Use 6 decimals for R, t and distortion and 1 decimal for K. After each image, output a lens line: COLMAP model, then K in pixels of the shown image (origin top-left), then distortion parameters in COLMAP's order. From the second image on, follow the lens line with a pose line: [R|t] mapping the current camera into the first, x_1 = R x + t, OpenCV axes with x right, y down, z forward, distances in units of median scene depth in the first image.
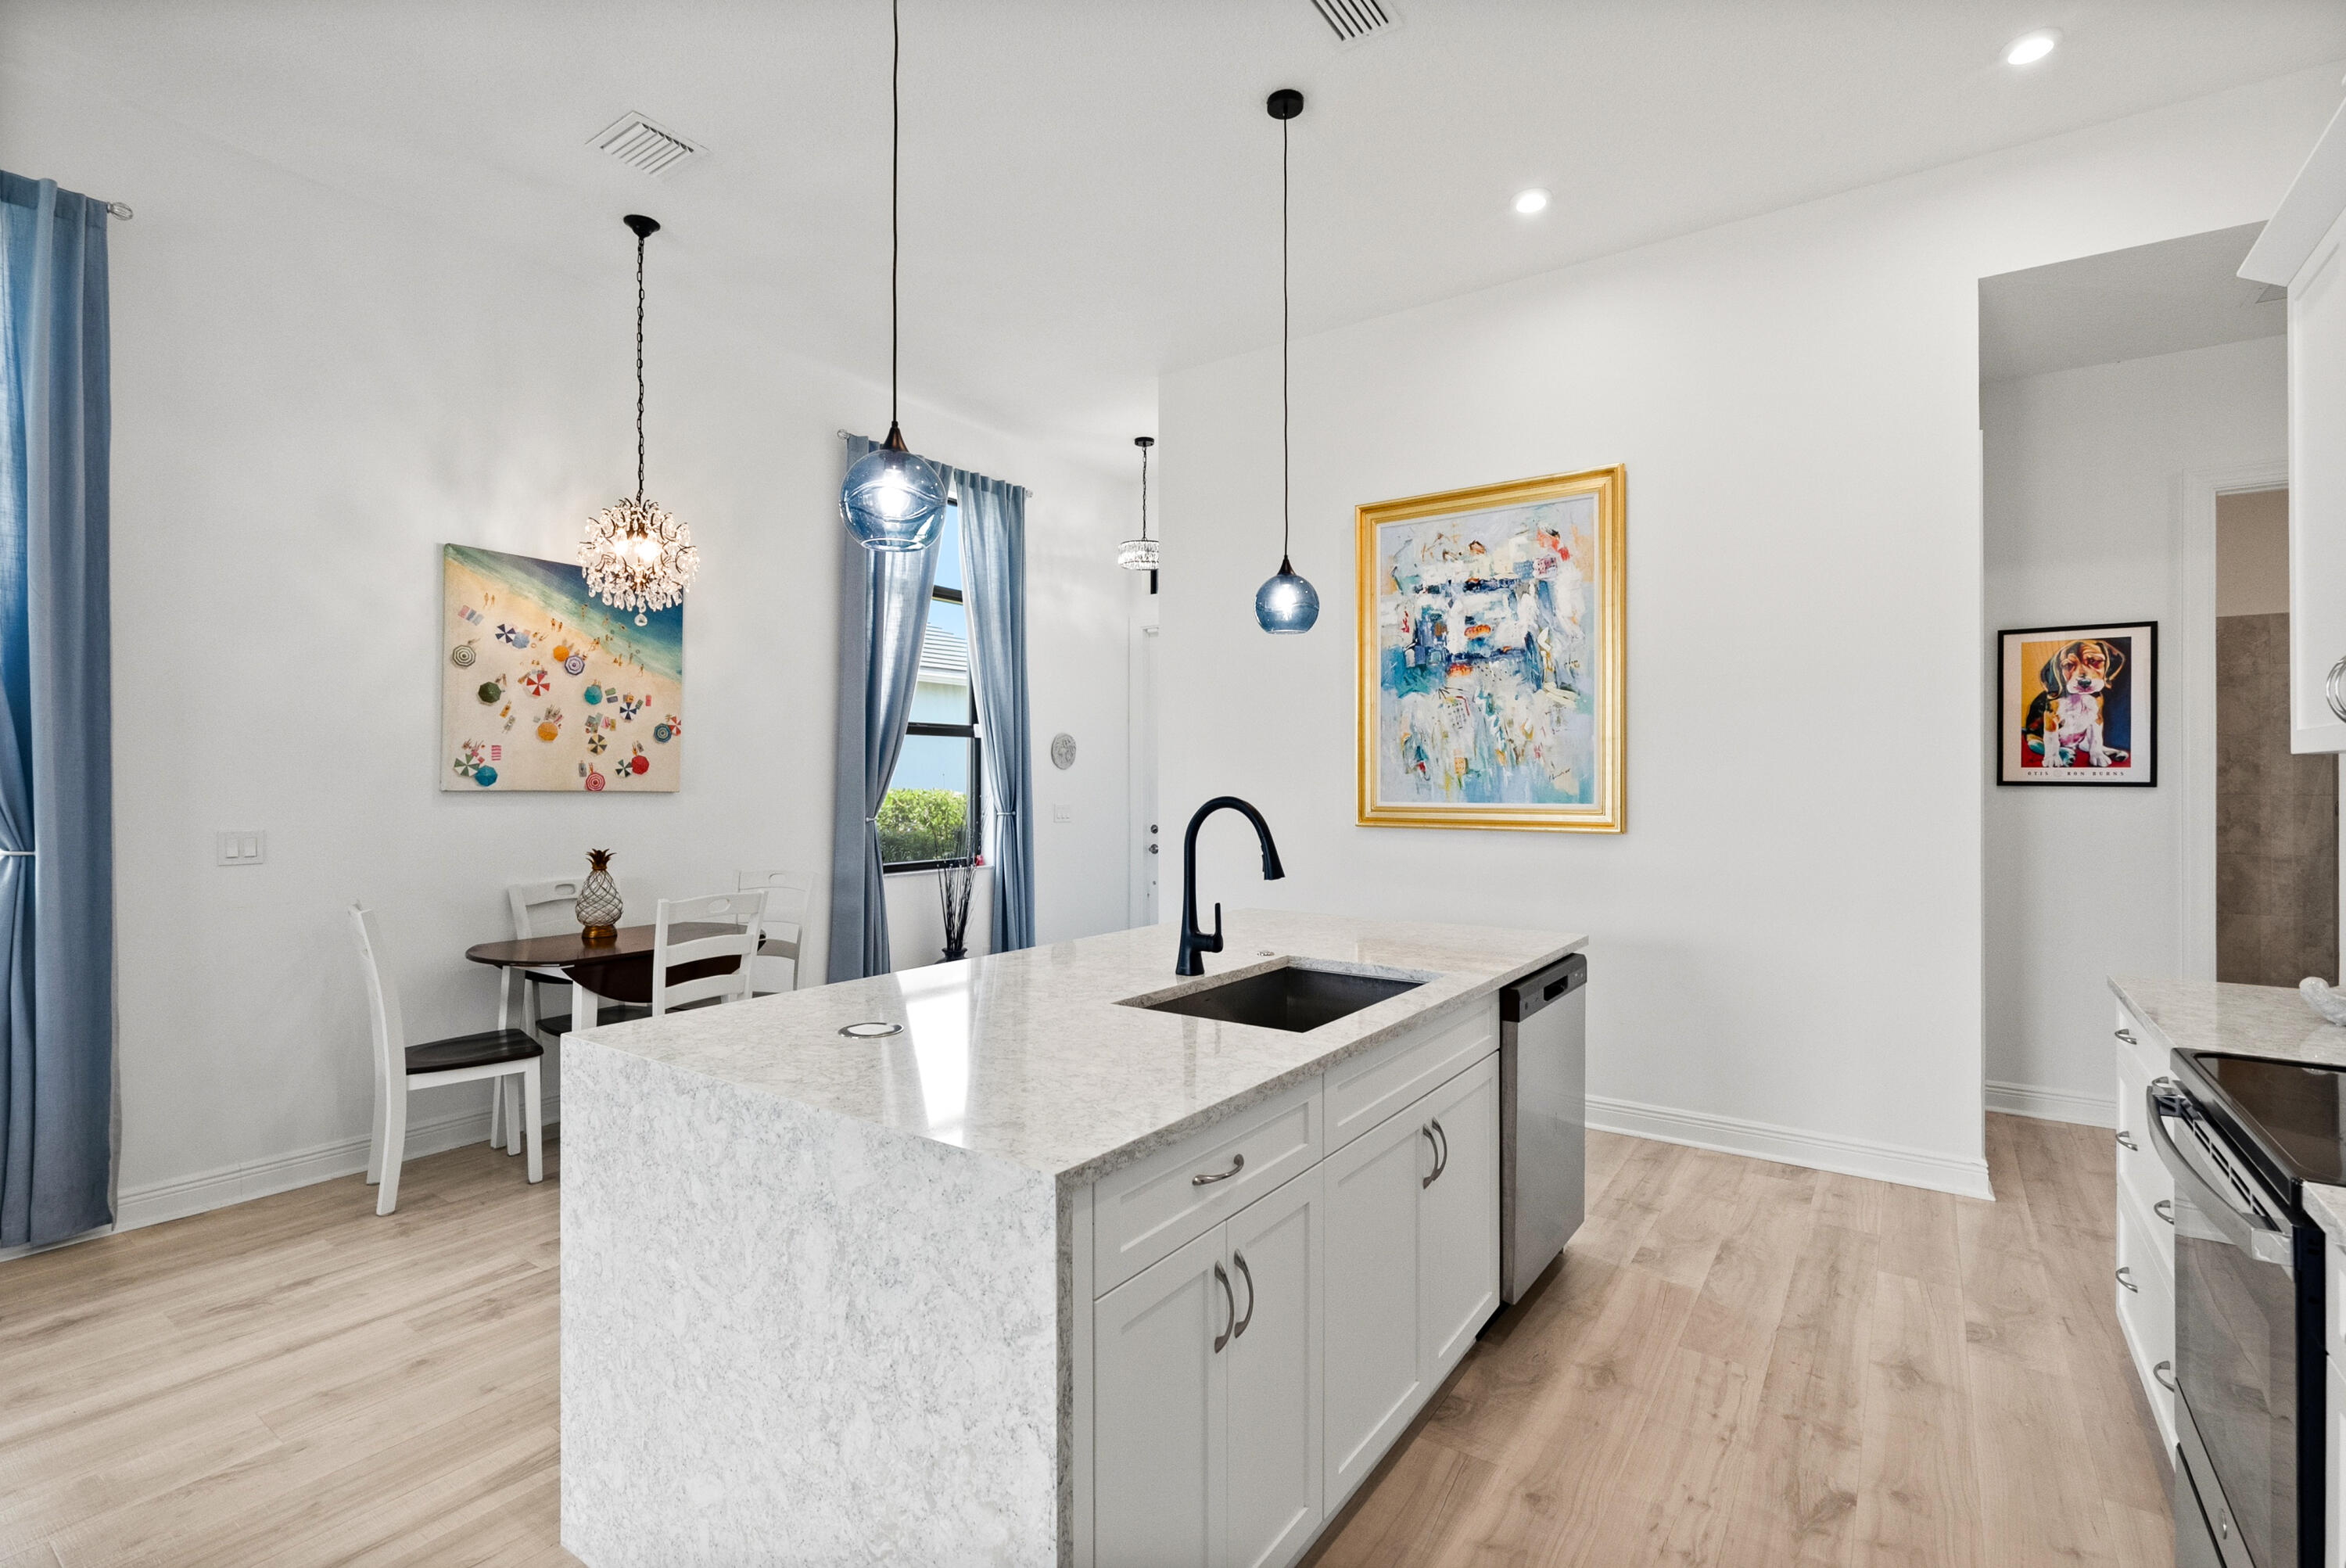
lens RADIAL K [[1073.5, 0, 1179.5], [0, 1073.5, 780.0], [0, 0, 1]] dist [-0.007269, 0.000098]
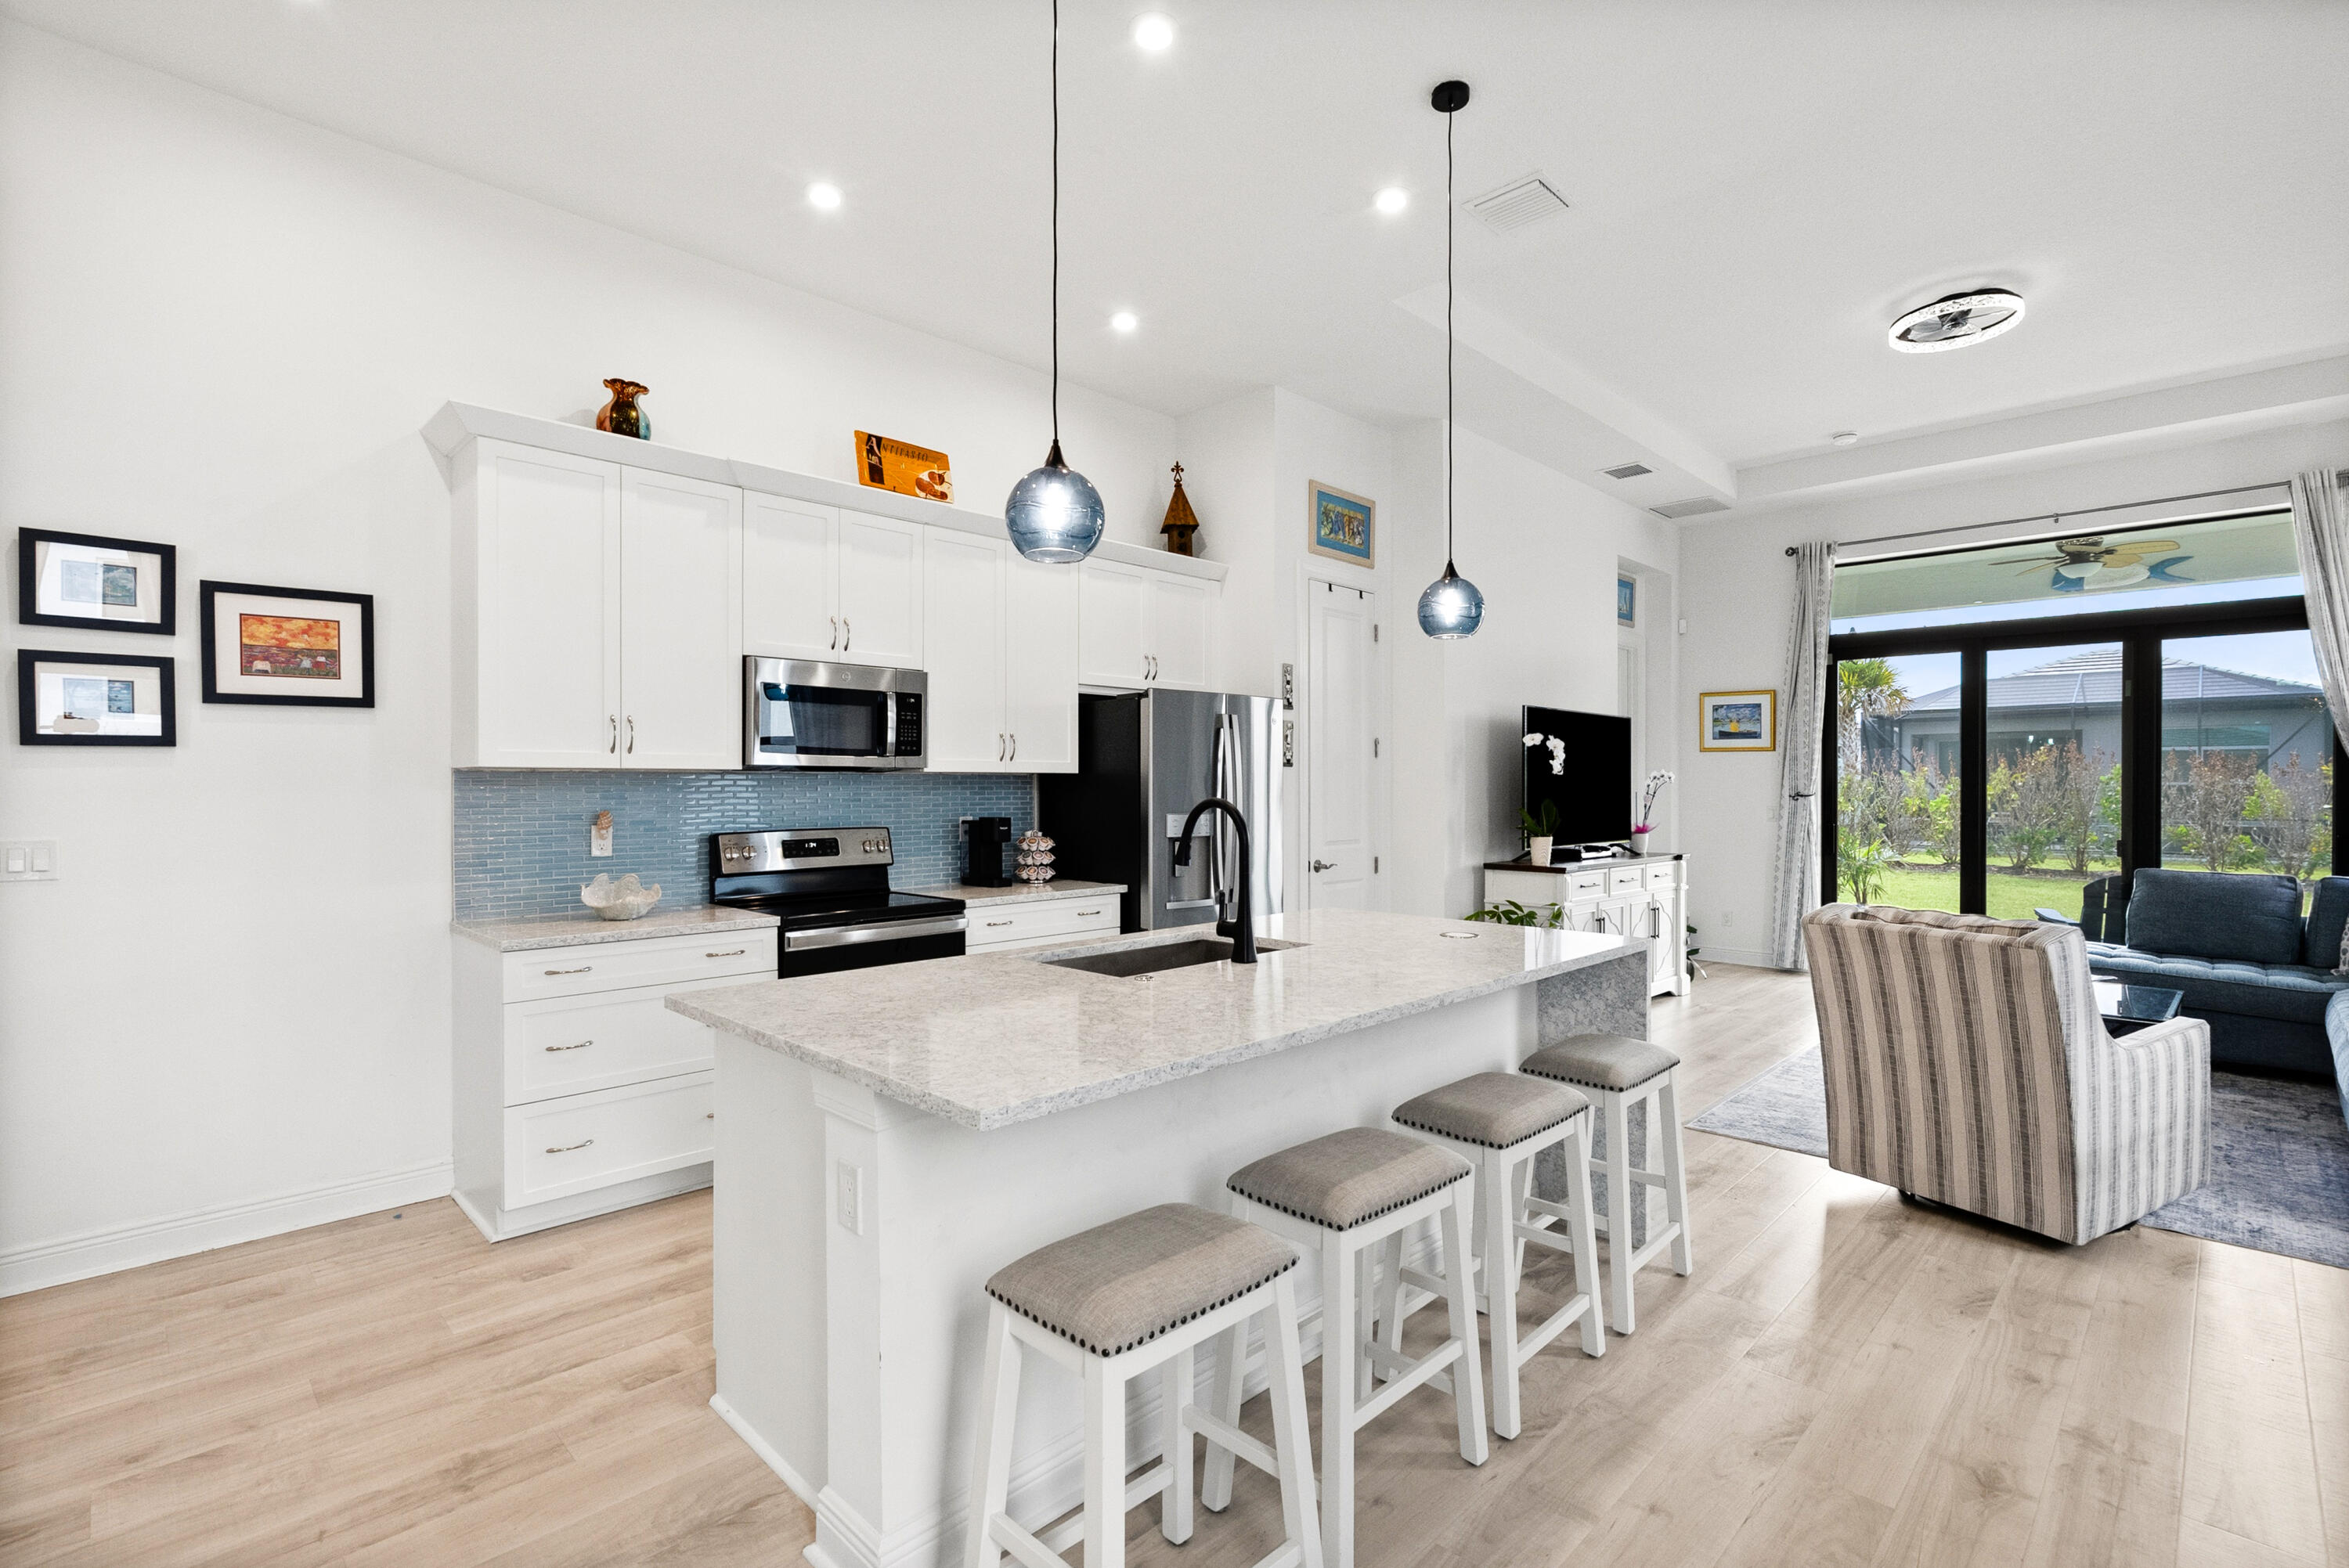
lens RADIAL K [[1073.1, 0, 1167.6], [0, 1073.1, 790.2], [0, 0, 1]] dist [-0.002274, 0.001559]
pose [[-0.984876, 0.000361, 0.173263, -0.059002], [0.000882, 0.999995, 0.002927, 0.002357], [-0.173261, 0.003035, -0.984871, 1.188363]]
